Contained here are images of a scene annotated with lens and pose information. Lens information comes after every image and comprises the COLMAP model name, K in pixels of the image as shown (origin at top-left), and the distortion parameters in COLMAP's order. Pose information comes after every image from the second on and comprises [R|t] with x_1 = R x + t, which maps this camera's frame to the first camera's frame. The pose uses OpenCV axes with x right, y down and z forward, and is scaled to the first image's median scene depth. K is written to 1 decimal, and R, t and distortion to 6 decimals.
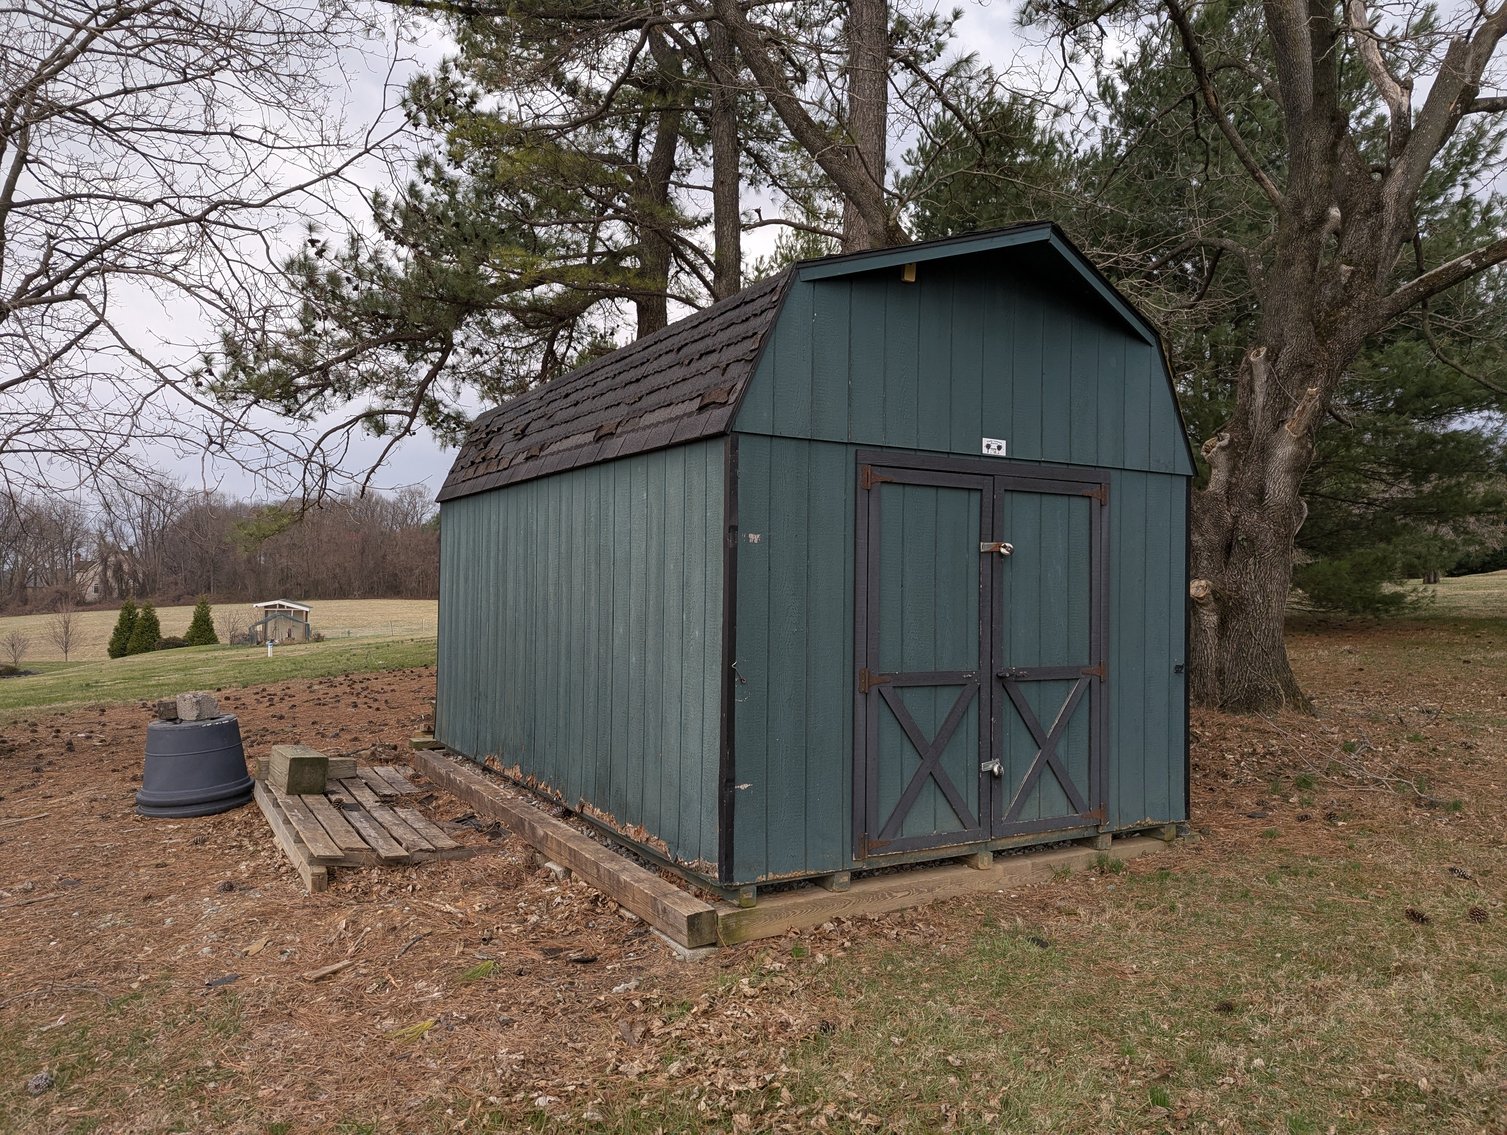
lens RADIAL K [[1051.3, 0, 747.7], [0, 1051.3, 578.1], [0, 0, 1]] dist [0.059415, -0.050383]
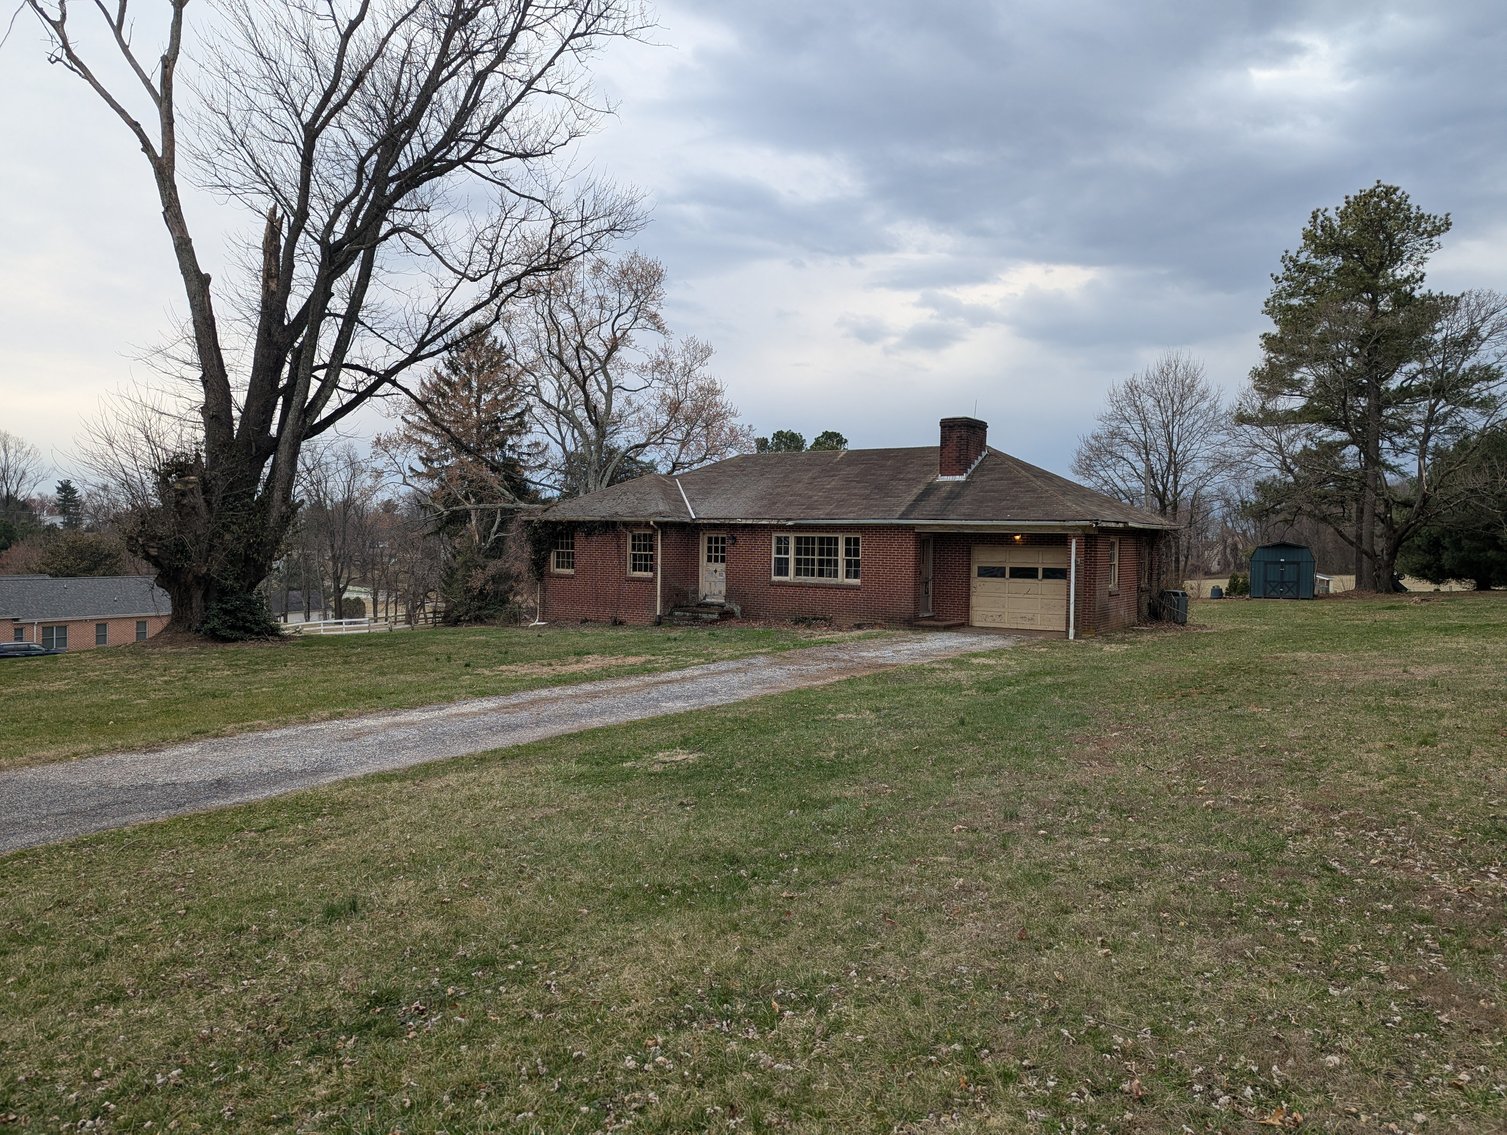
lens RADIAL K [[1051.3, 0, 747.7], [0, 1051.3, 578.1], [0, 0, 1]] dist [0.059415, -0.050383]
pose [[0.566476, 0.021494, -0.823798, 1.416129], [0.000147, 0.999657, 0.026184, -0.052581], [0.824078, -0.014954, 0.566279, -2.241998]]
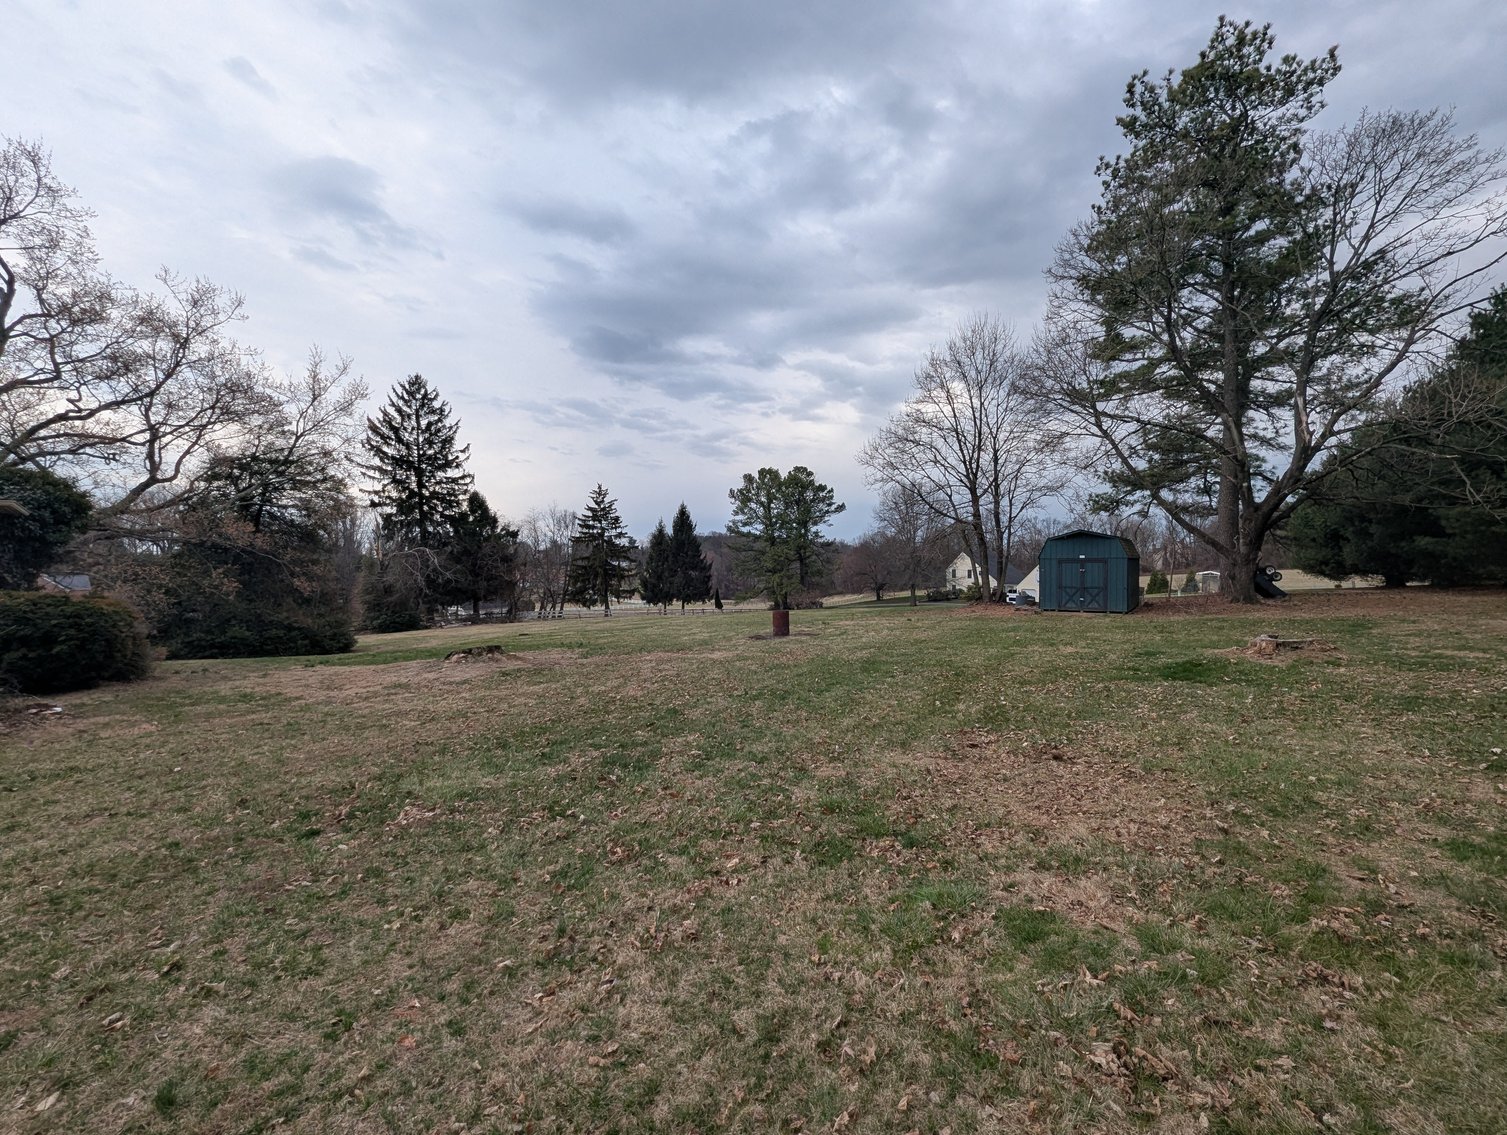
lens RADIAL K [[626.8, 0, 762.2], [0, 626.8, 575.9], [0, 0, 1]] dist [0.001660, -0.000125]
pose [[0.415876, 0.007338, -0.909392, 0.781957], [0.022352, 0.999583, 0.018288, -0.027721], [0.909146, -0.027933, 0.415539, -0.684203]]
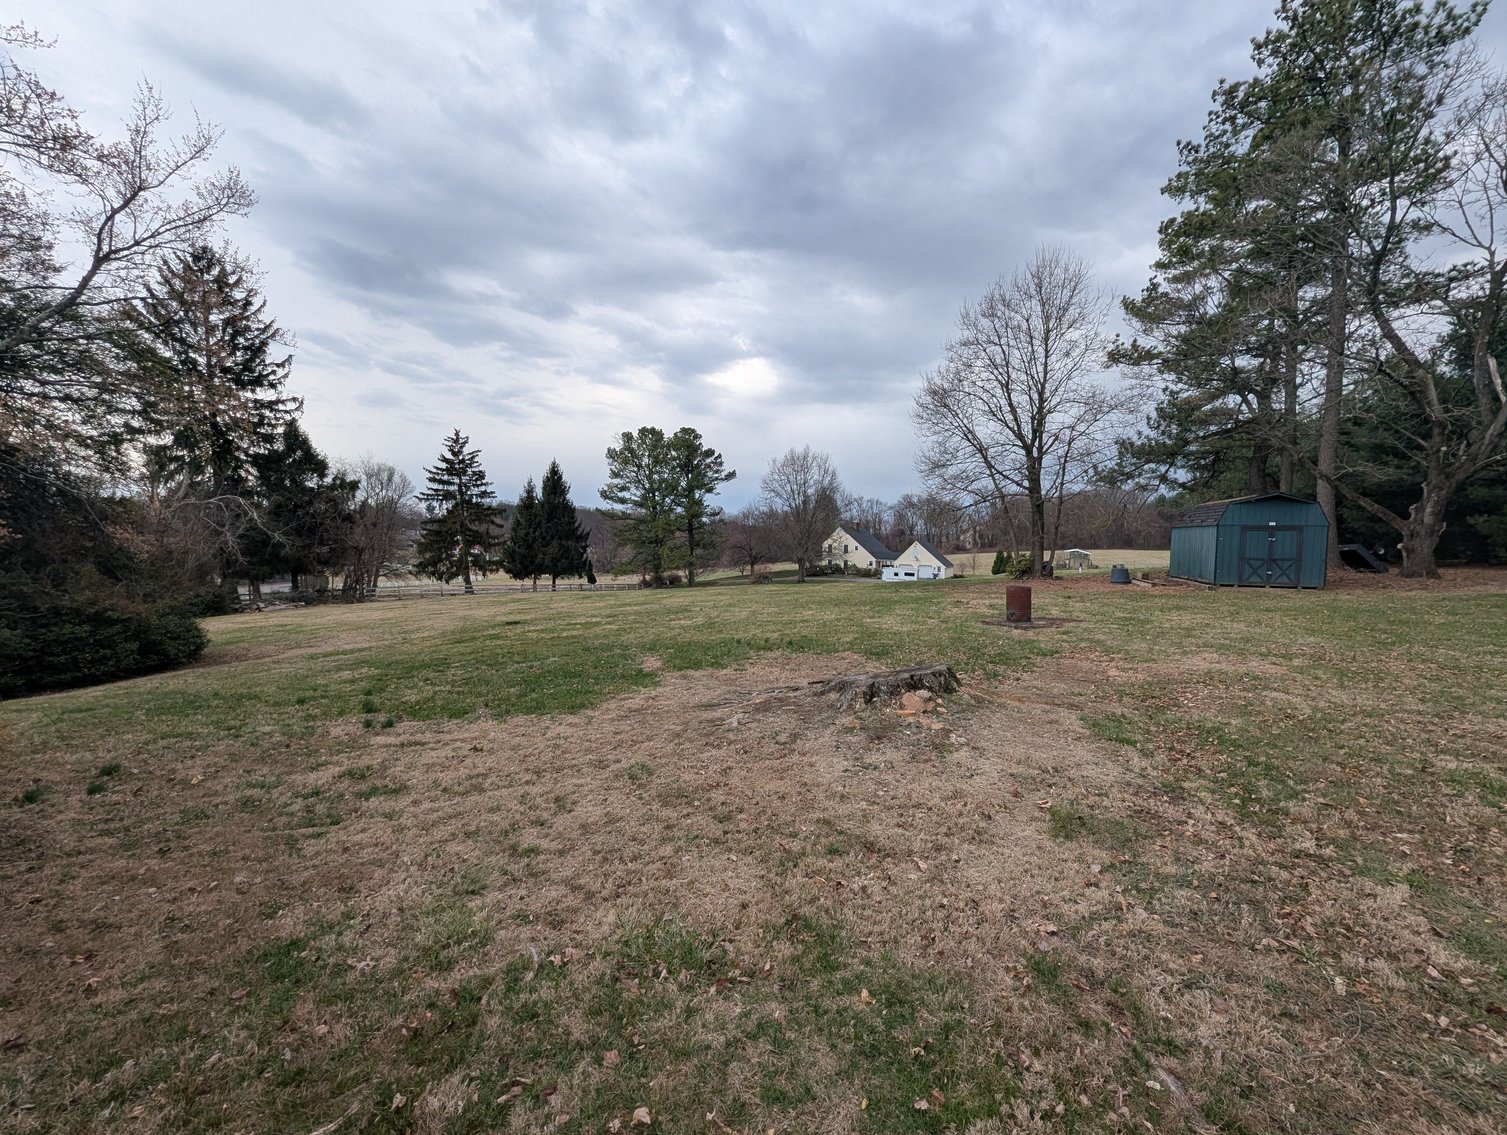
lens RADIAL K [[626.8, 0, 762.2], [0, 626.8, 575.9], [0, 0, 1]] dist [0.001660, -0.000125]
pose [[0.663396, 0.045188, -0.746903, 0.246526], [0.001227, 0.998108, 0.061475, -0.010283], [0.748267, -0.041699, 0.662085, -0.921873]]
